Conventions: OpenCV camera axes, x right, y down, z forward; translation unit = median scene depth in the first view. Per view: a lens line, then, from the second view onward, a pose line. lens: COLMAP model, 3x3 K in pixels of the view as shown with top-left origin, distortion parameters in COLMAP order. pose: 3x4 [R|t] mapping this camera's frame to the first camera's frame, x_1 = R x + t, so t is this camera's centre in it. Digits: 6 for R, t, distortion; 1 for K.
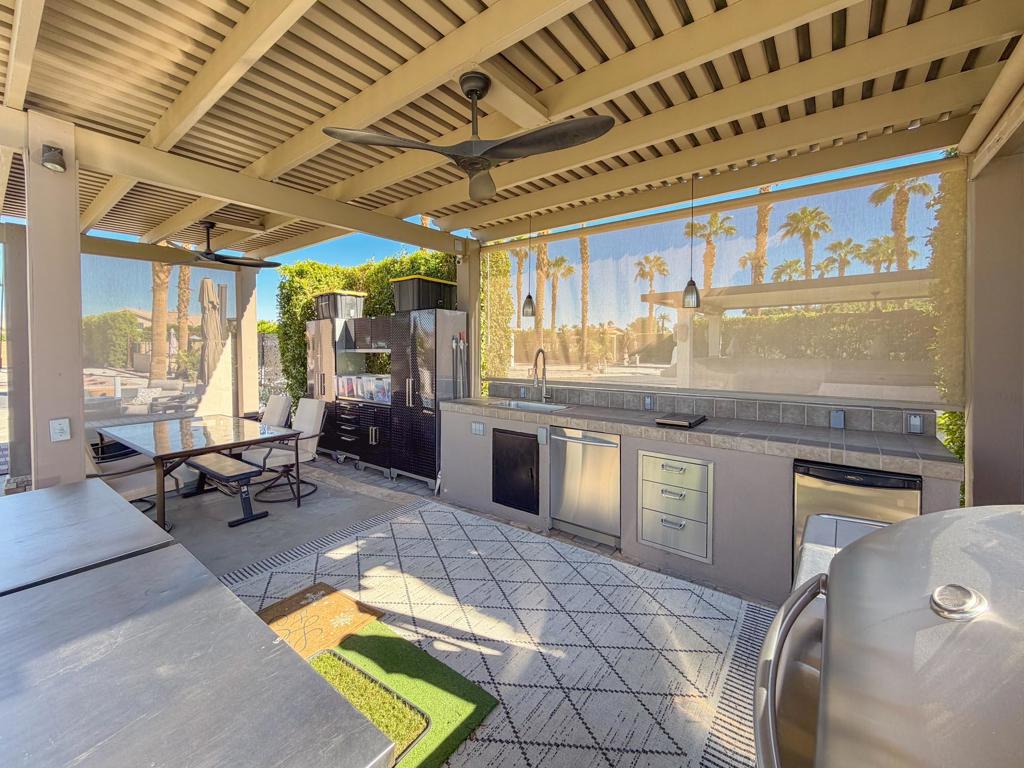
lens RADIAL K [[414.4, 0, 517.7], [0, 414.4, 365.0], [0, 0, 1]] dist [-0.001520, -0.000116]
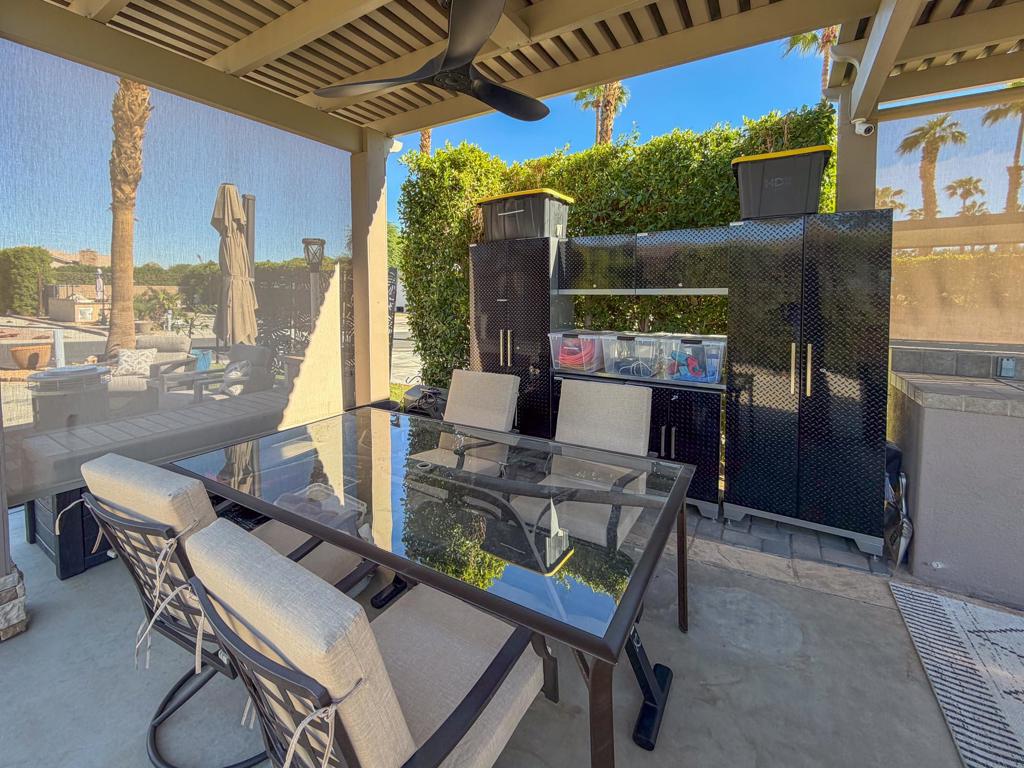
lens RADIAL K [[426.6, 0, 483.4], [0, 426.6, 330.9], [0, 0, 1]] dist [-0.009361, -0.000132]
pose [[0.996307, 0.002079, 0.085841, -0.532447], [-0.005399, 0.999245, 0.038464, -0.002962], [-0.085696, -0.038785, 0.995566, 0.367945]]
